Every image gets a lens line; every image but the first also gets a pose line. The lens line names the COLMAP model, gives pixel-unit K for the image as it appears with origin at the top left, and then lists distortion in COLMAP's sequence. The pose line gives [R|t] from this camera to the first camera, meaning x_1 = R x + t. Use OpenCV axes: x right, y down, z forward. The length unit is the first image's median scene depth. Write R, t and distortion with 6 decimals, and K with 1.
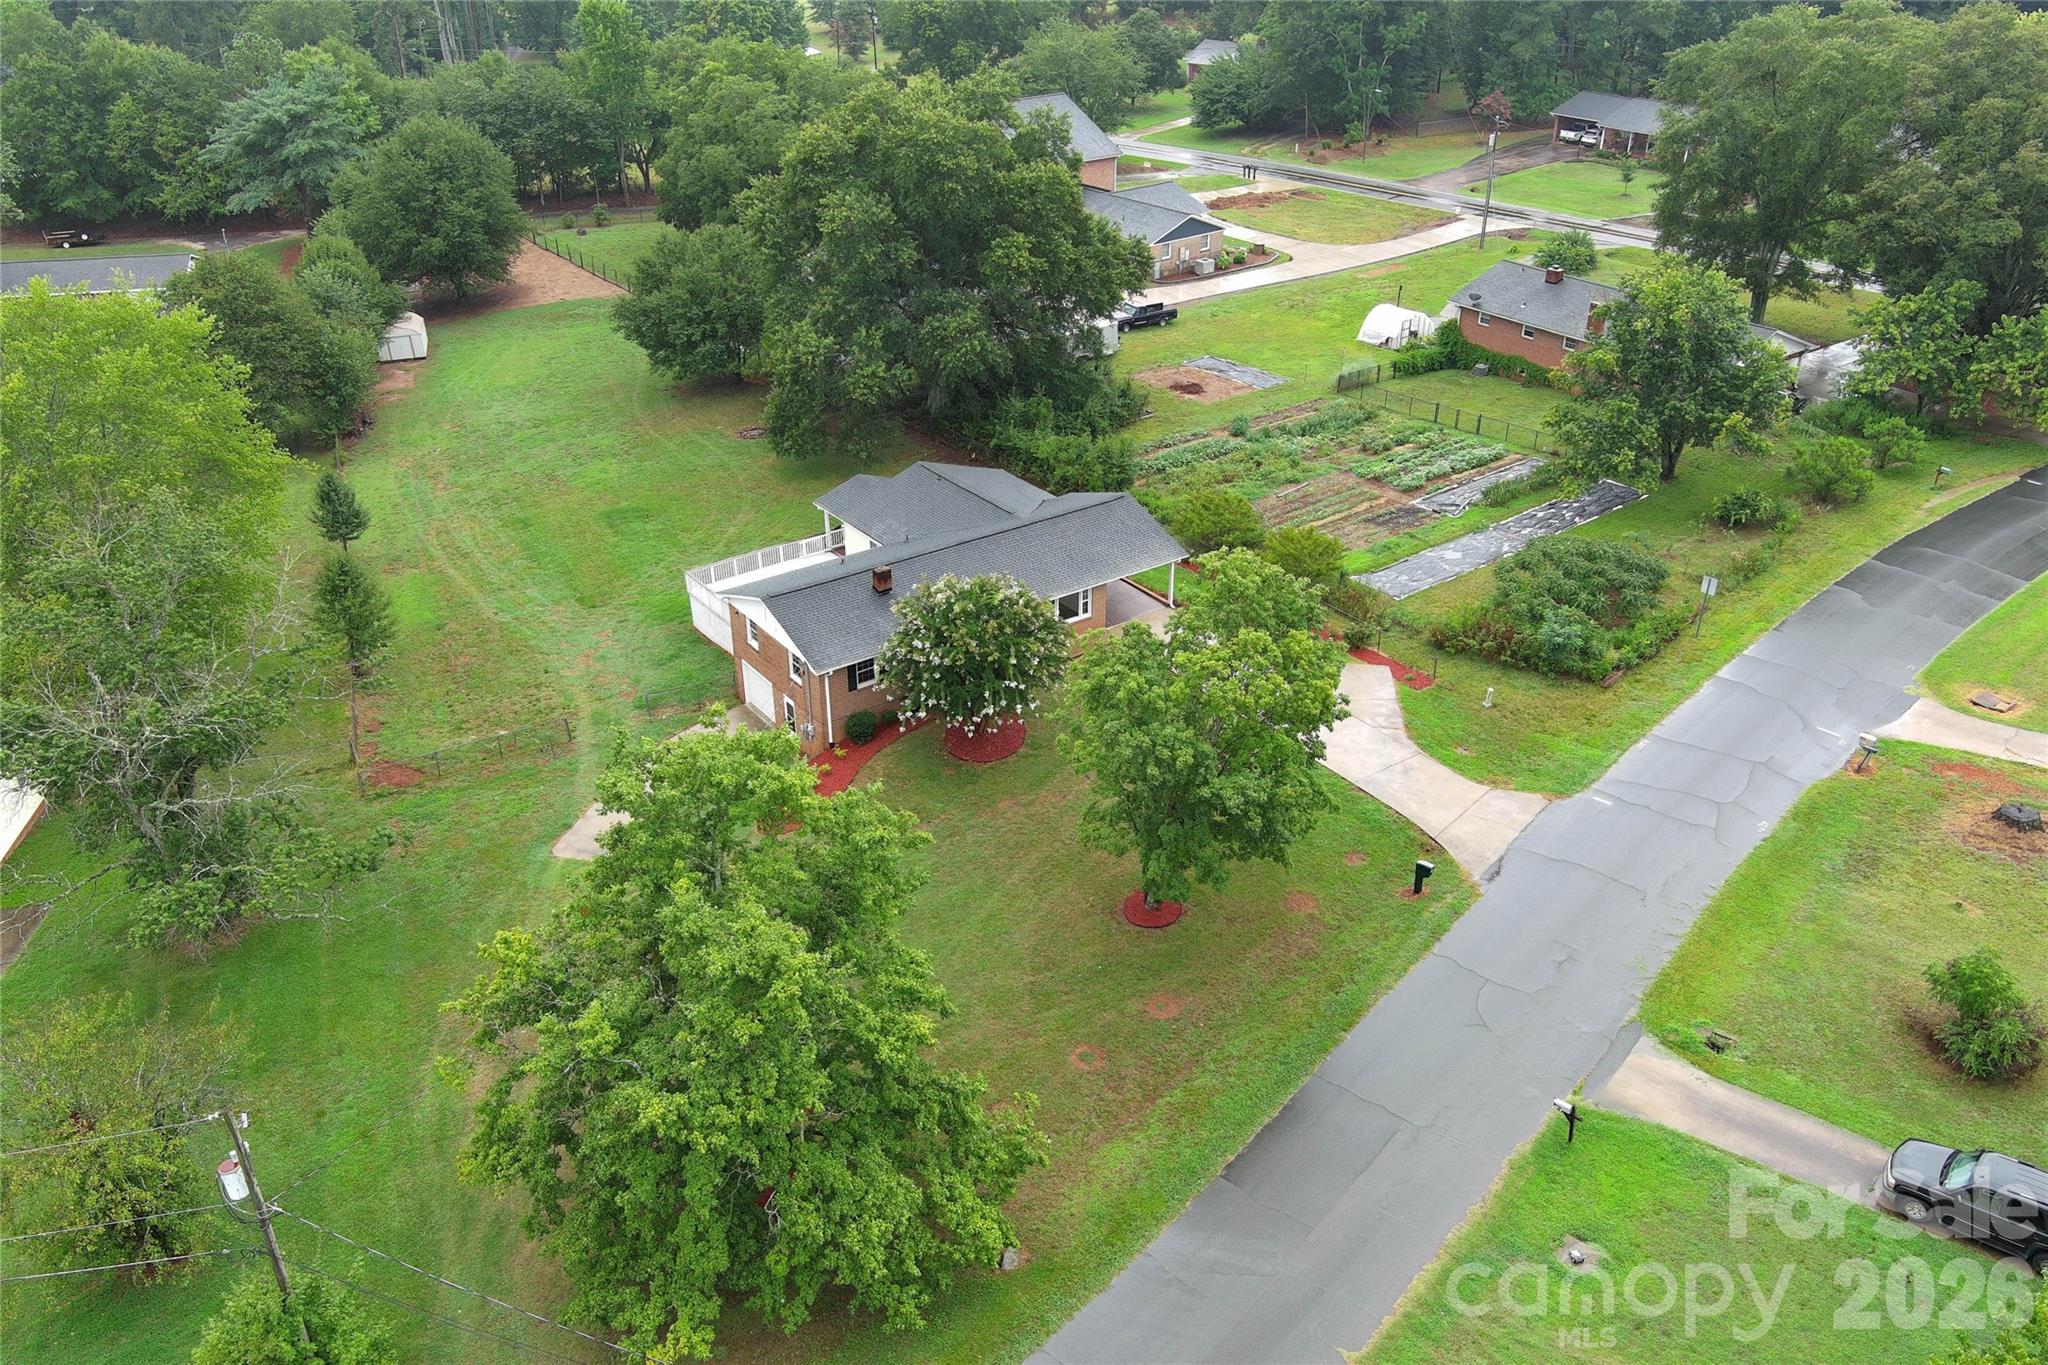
lens RADIAL K [[1580.9, 0, 1024.4], [0, 1580.9, 674.1], [0, 0, 1]] dist [0.019953, -0.005755]
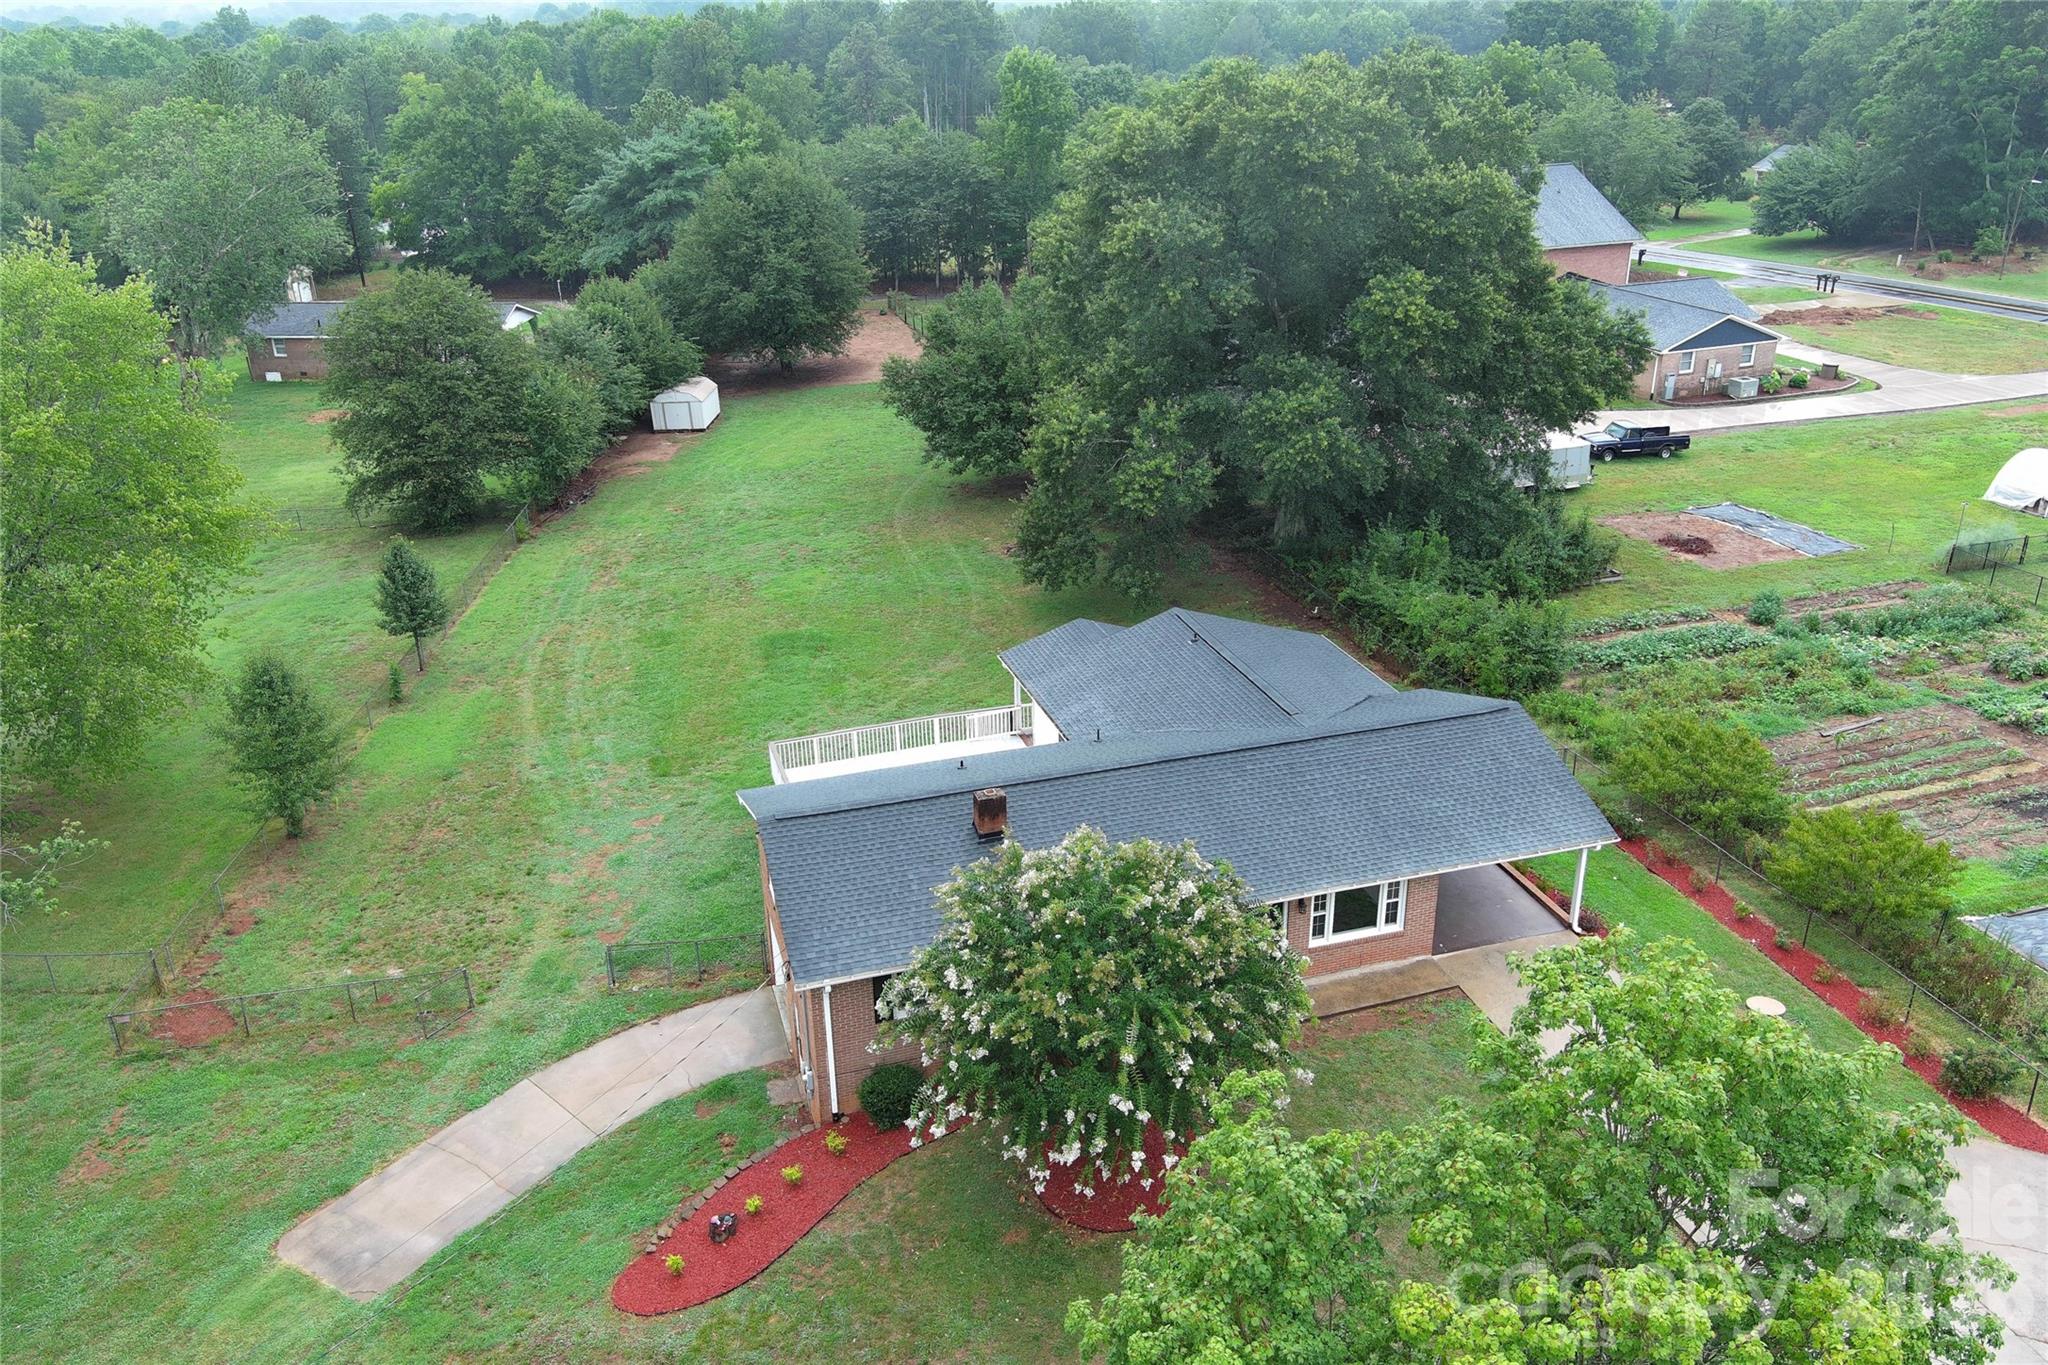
lens RADIAL K [[1580.9, 0, 1027.1], [0, 1580.9, 685.3], [0, 0, 1]] dist [0.019953, -0.005755]
pose [[0.947281, 0.116702, -0.298393, 0.055568], [-0.141531, 0.987932, -0.062922, -0.051623], [0.287449, 0.101836, 0.952367, 0.357567]]
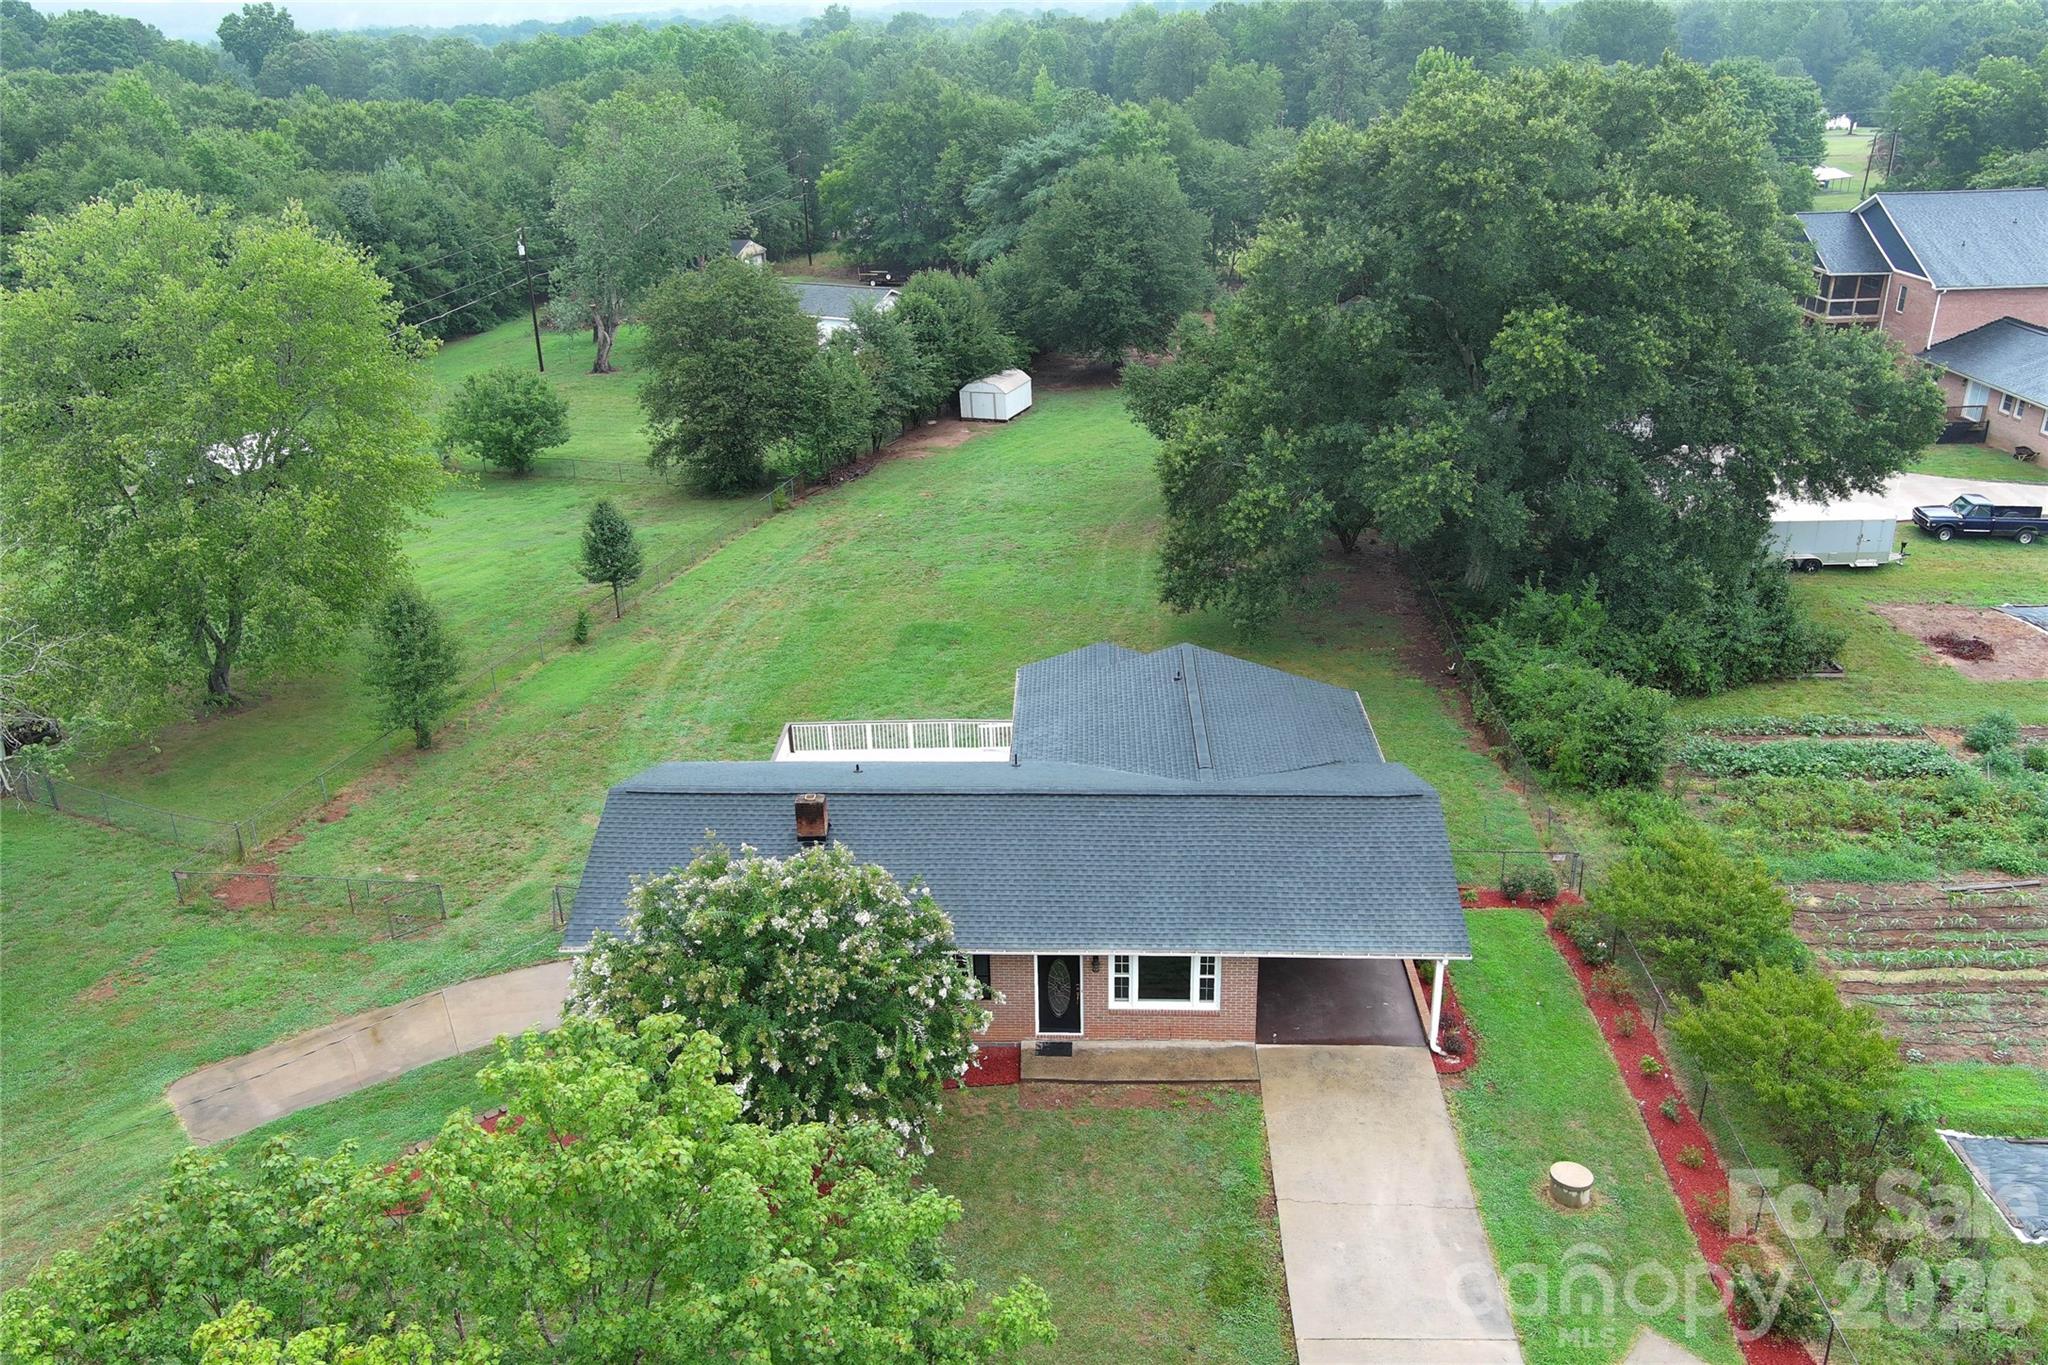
lens RADIAL K [[1580.9, 0, 1027.1], [0, 1580.9, 683.4], [0, 0, 1]] dist [0.019953, -0.005755]
pose [[0.784281, 0.234162, -0.574518, 0.197714], [-0.281363, 0.959576, 0.007013, -0.094147], [0.552936, 0.156148, 0.818462, 0.428251]]
